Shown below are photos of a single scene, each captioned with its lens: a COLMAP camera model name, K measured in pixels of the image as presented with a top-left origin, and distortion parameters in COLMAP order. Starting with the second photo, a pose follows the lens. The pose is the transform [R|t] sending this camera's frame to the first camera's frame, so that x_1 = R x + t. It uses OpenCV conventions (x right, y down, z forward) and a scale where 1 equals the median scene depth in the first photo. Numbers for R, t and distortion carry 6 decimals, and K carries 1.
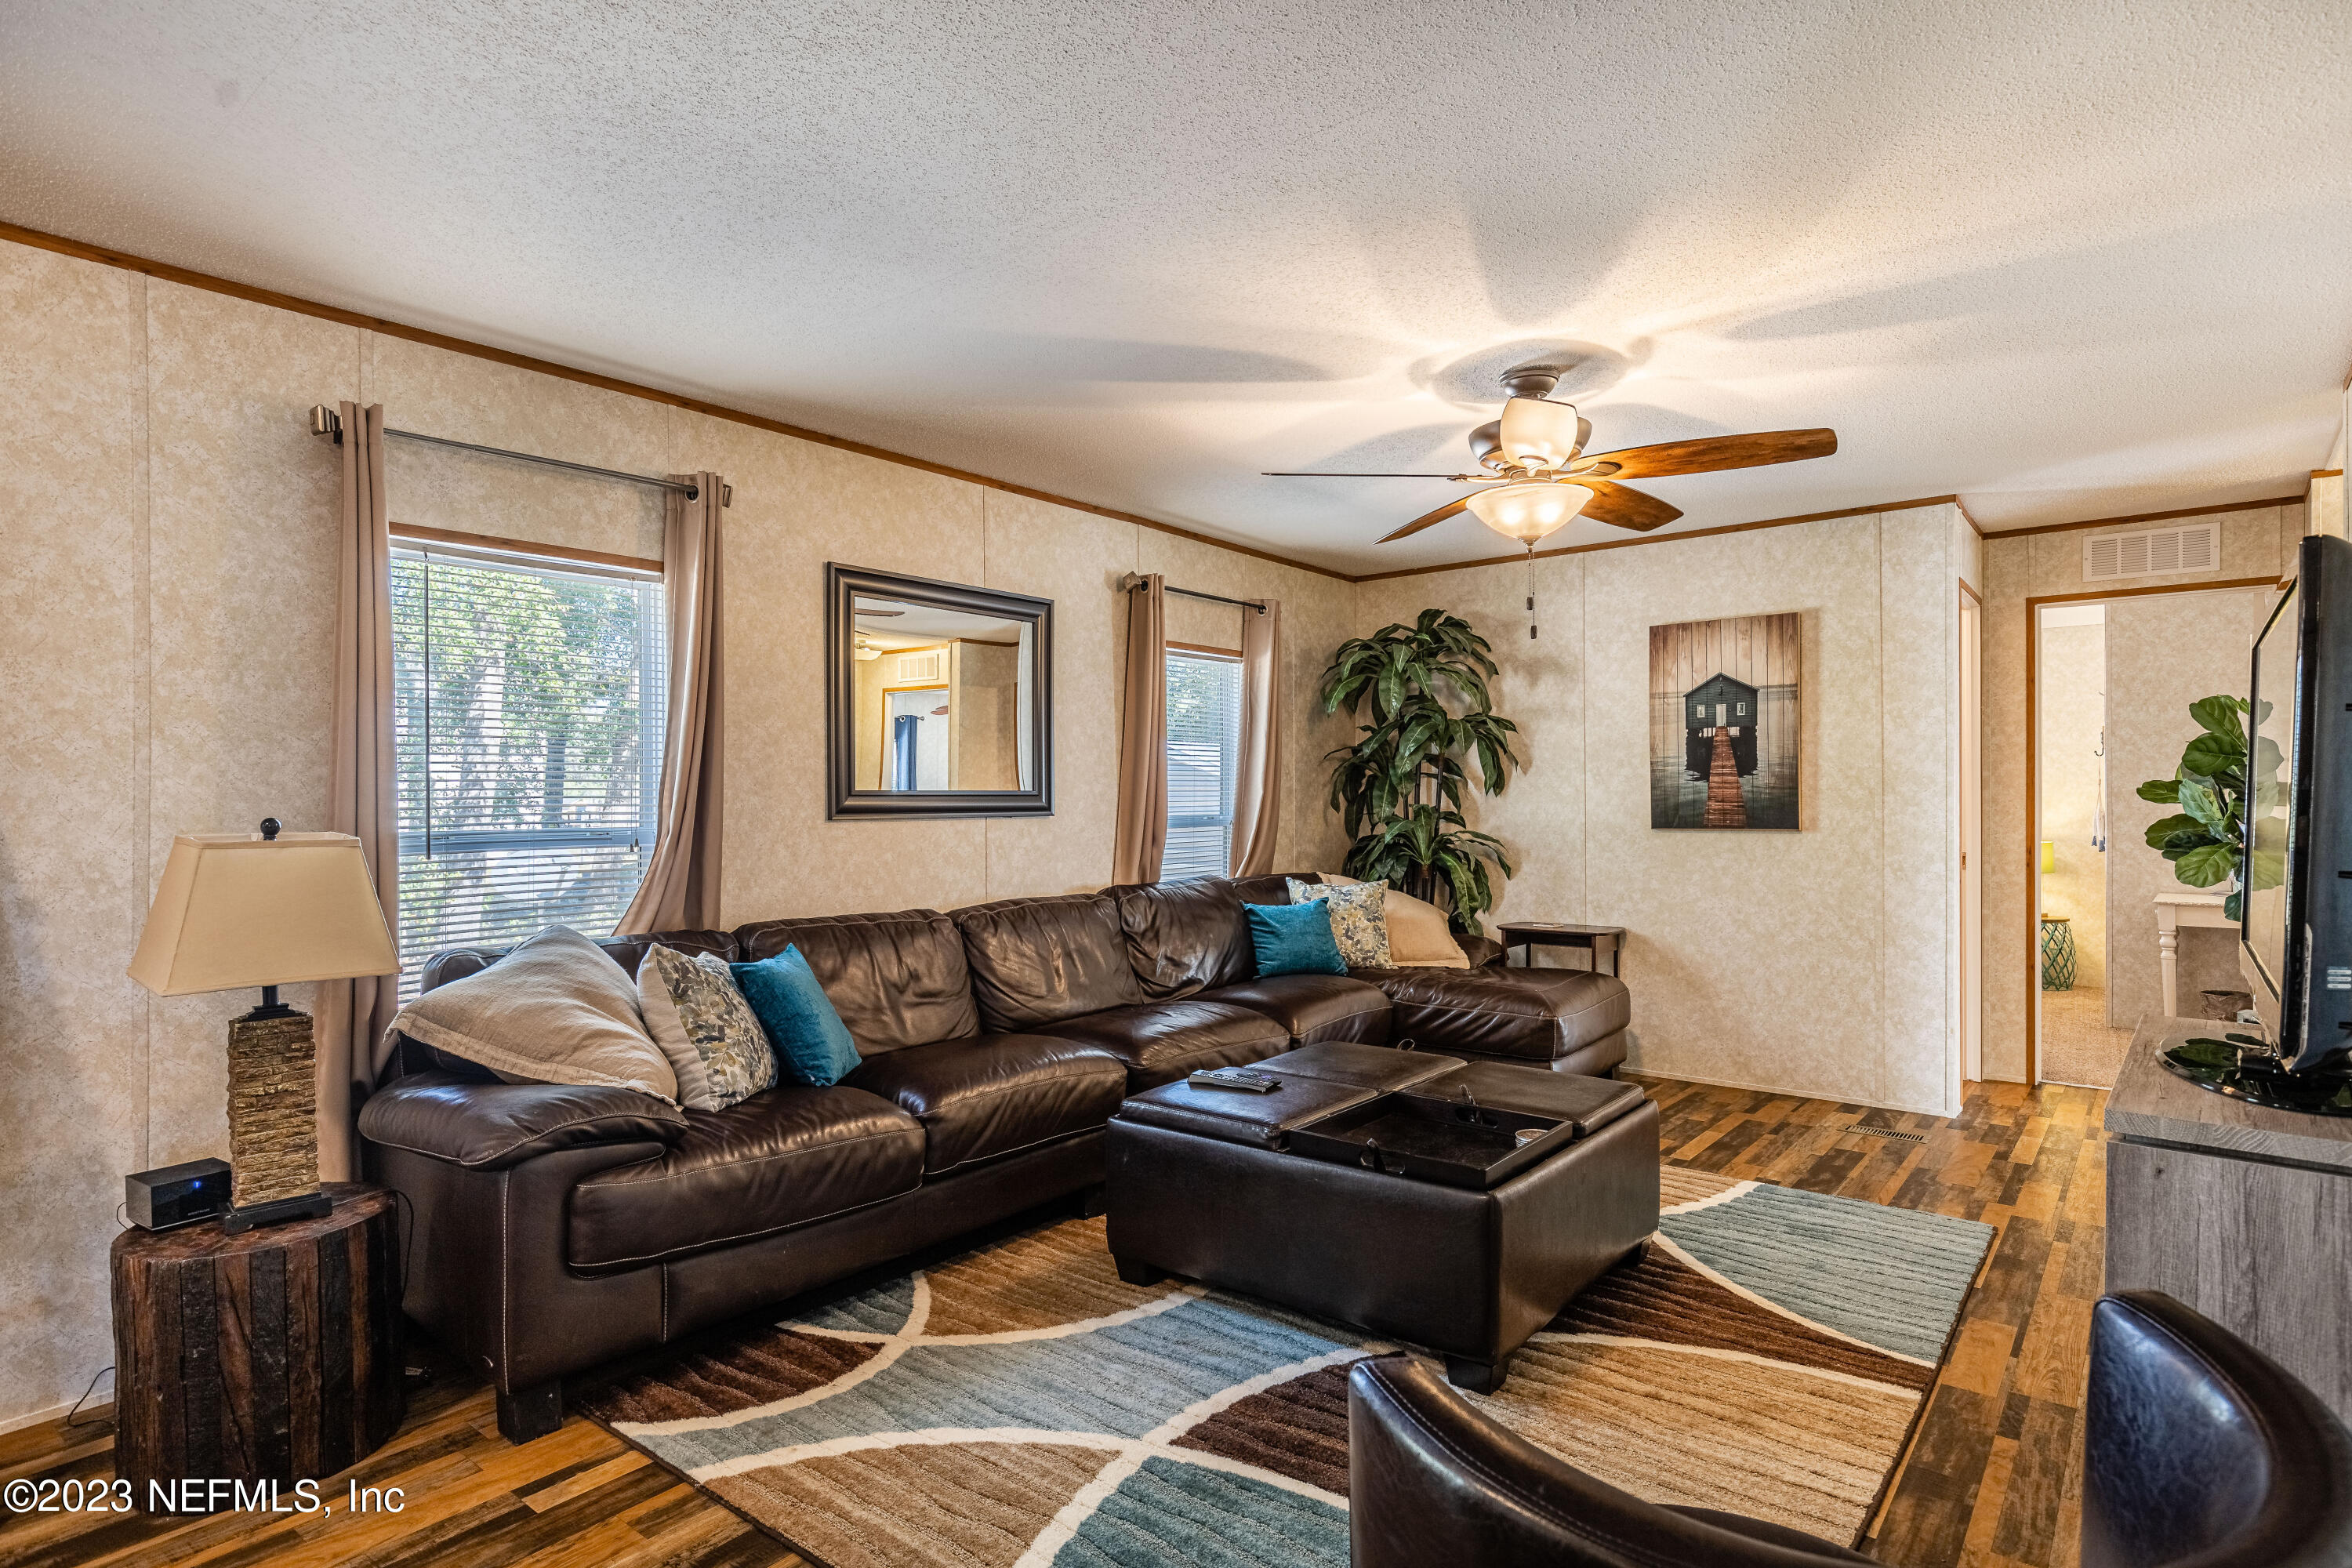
lens RADIAL K [[1280.8, 0, 1179.0], [0, 1280.8, 799.1], [0, 0, 1]] dist [0.002006, 0.000484]
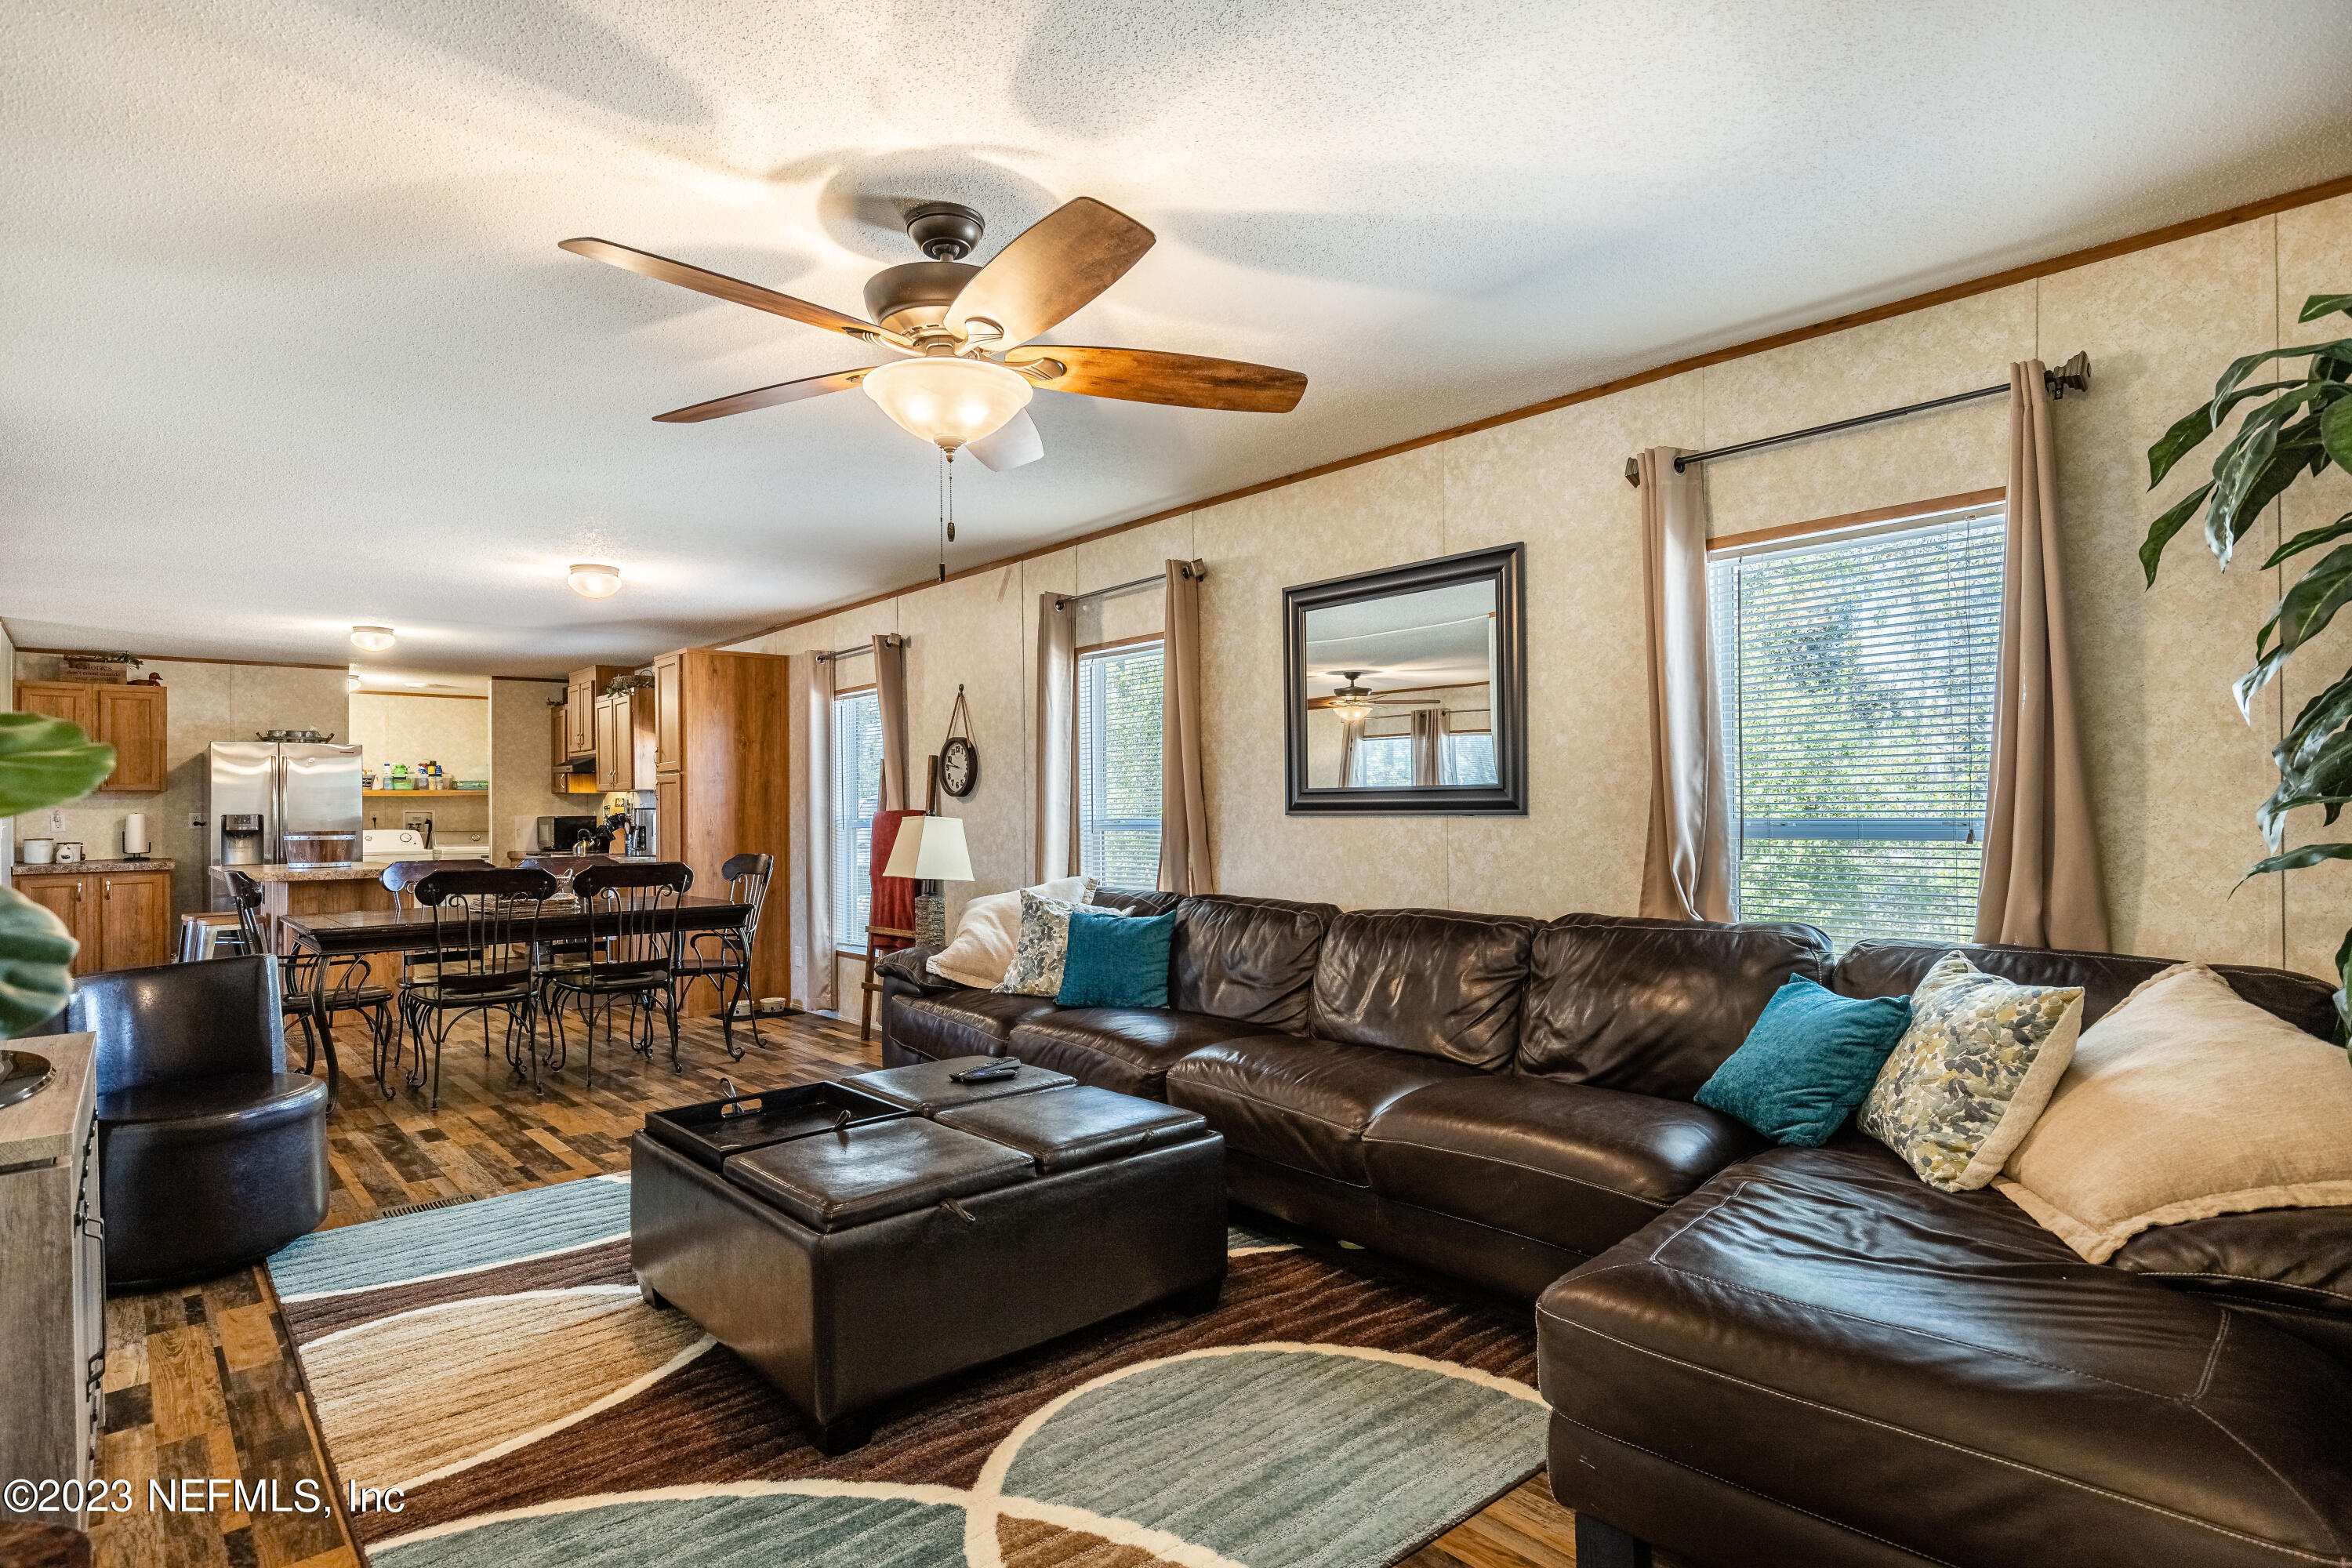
lens RADIAL K [[1280.8, 0, 1181.7], [0, 1280.8, 802.4], [0, 0, 1]] dist [0.002006, 0.000484]
pose [[-0.201507, 0.008862, -0.979447, 0.761065], [0.016354, 0.999850, 0.005683, -0.002600], [0.979351, -0.014872, -0.201622, 1.006432]]
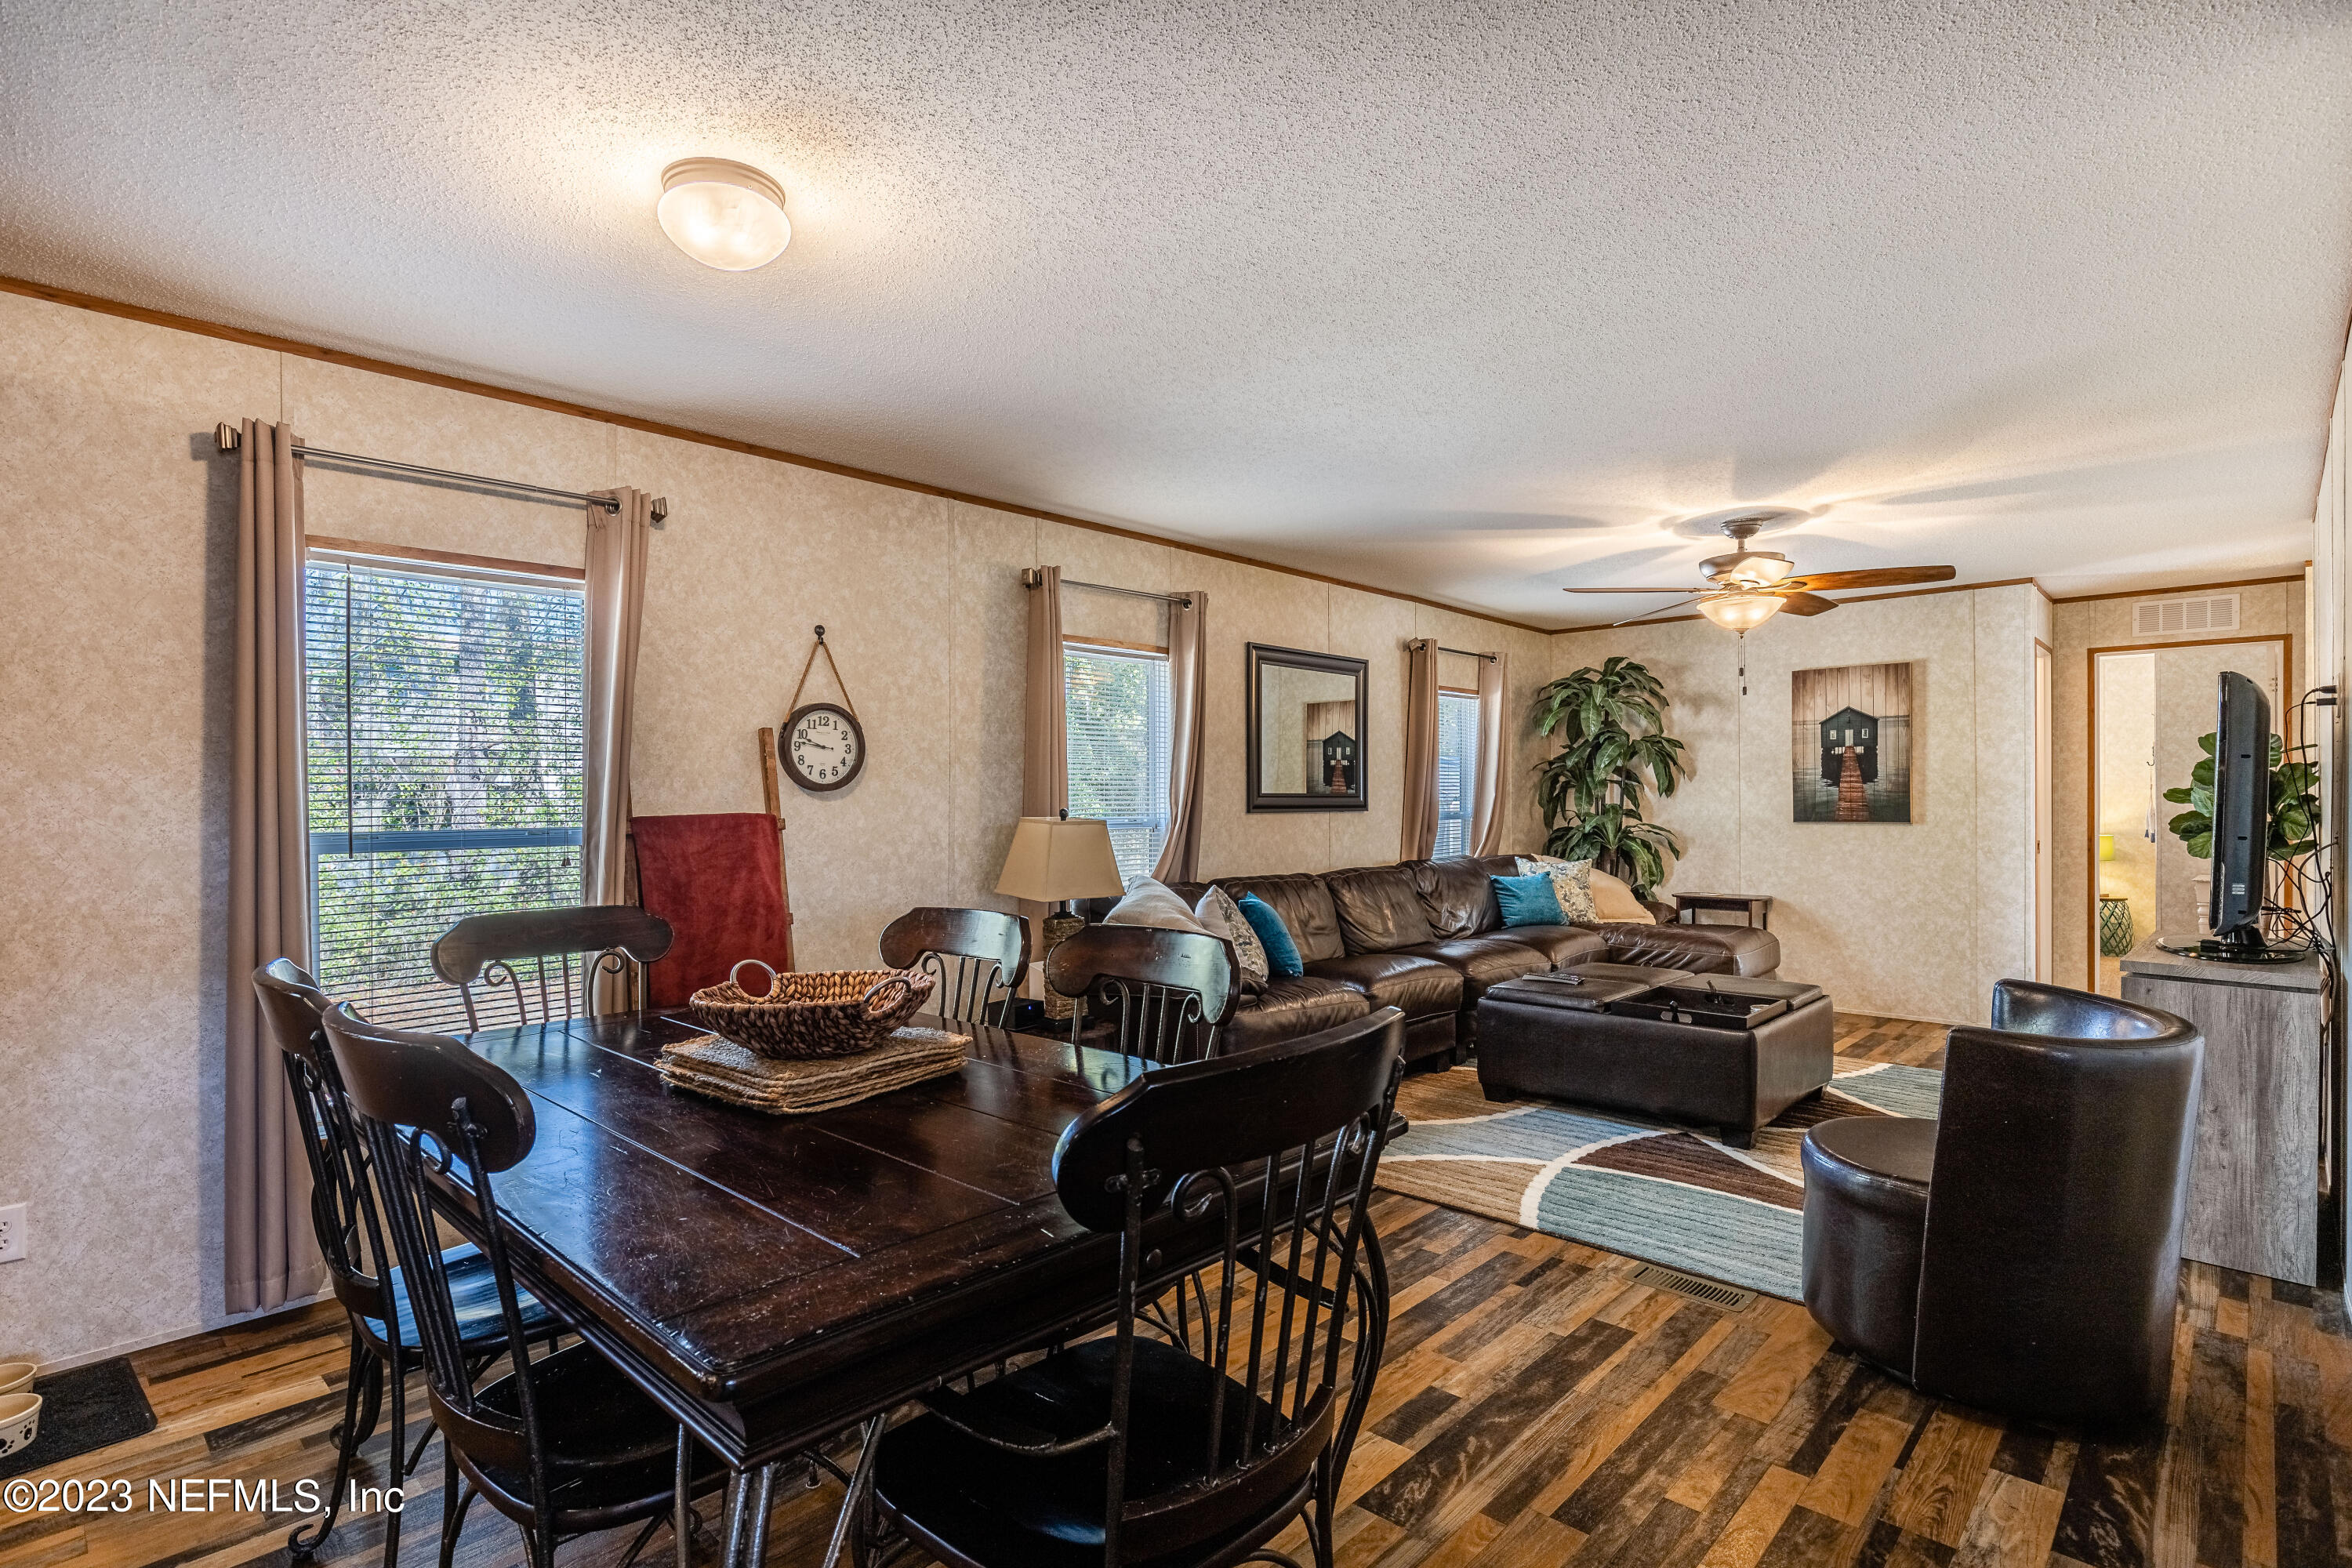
lens RADIAL K [[1188.4, 0, 1178.0], [0, 1188.4, 795.2], [0, 0, 1]] dist [0.002337, -0.000664]
pose [[0.997292, 0.001712, -0.073526, -0.223671], [-0.001942, 0.999993, -0.003054, 0.000140], [0.073521, 0.003188, 0.997289, -0.354850]]
